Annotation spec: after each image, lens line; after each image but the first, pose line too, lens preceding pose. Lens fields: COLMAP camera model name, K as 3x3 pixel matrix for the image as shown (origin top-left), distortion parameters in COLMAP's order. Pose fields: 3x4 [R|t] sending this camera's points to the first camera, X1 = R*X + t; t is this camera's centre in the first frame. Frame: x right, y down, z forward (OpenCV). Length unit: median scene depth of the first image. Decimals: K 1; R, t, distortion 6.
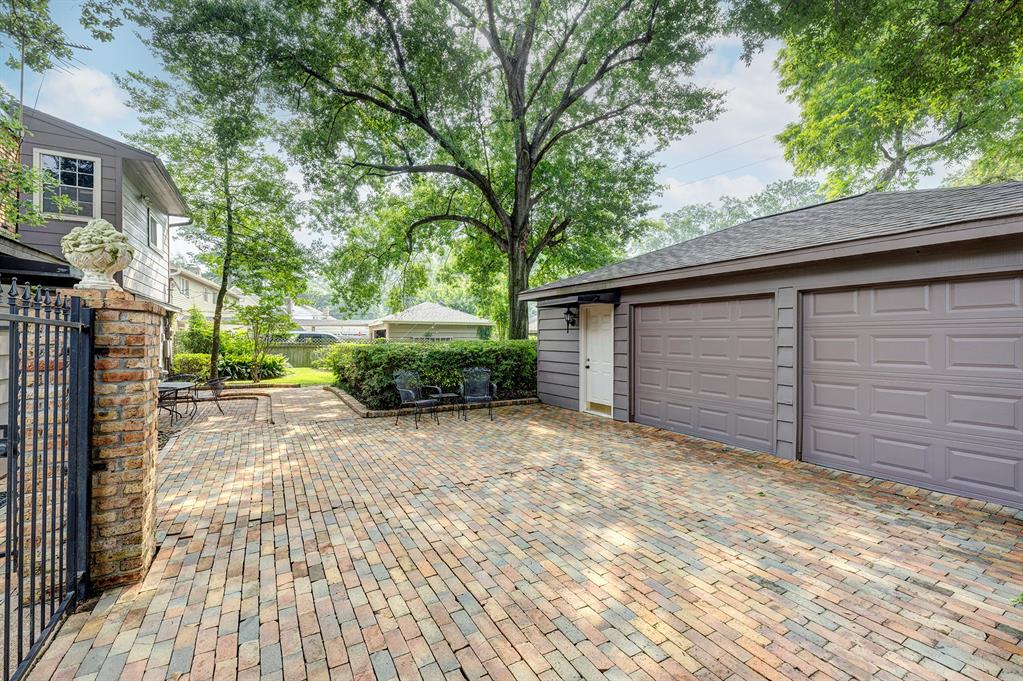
lens RADIAL K [[431.1, 0, 510.0], [0, 431.1, 336.9], [0, 0, 1]] dist [-0.000890, -0.000548]
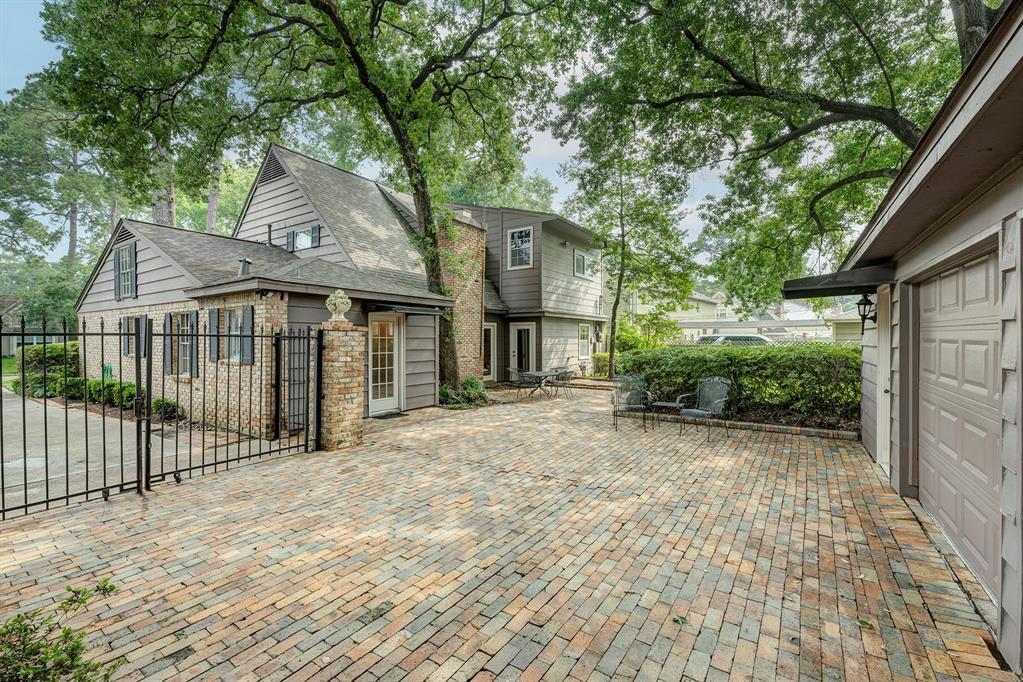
lens RADIAL K [[431.1, 0, 508.3], [0, 431.1, 340.5], [0, 0, 1]] dist [-0.000890, -0.000548]
pose [[0.437001, 0.000480, -0.899461, 0.976463], [0.002801, 0.999994, 0.001895, -0.006562], [0.899457, -0.003348, 0.436997, 0.535467]]
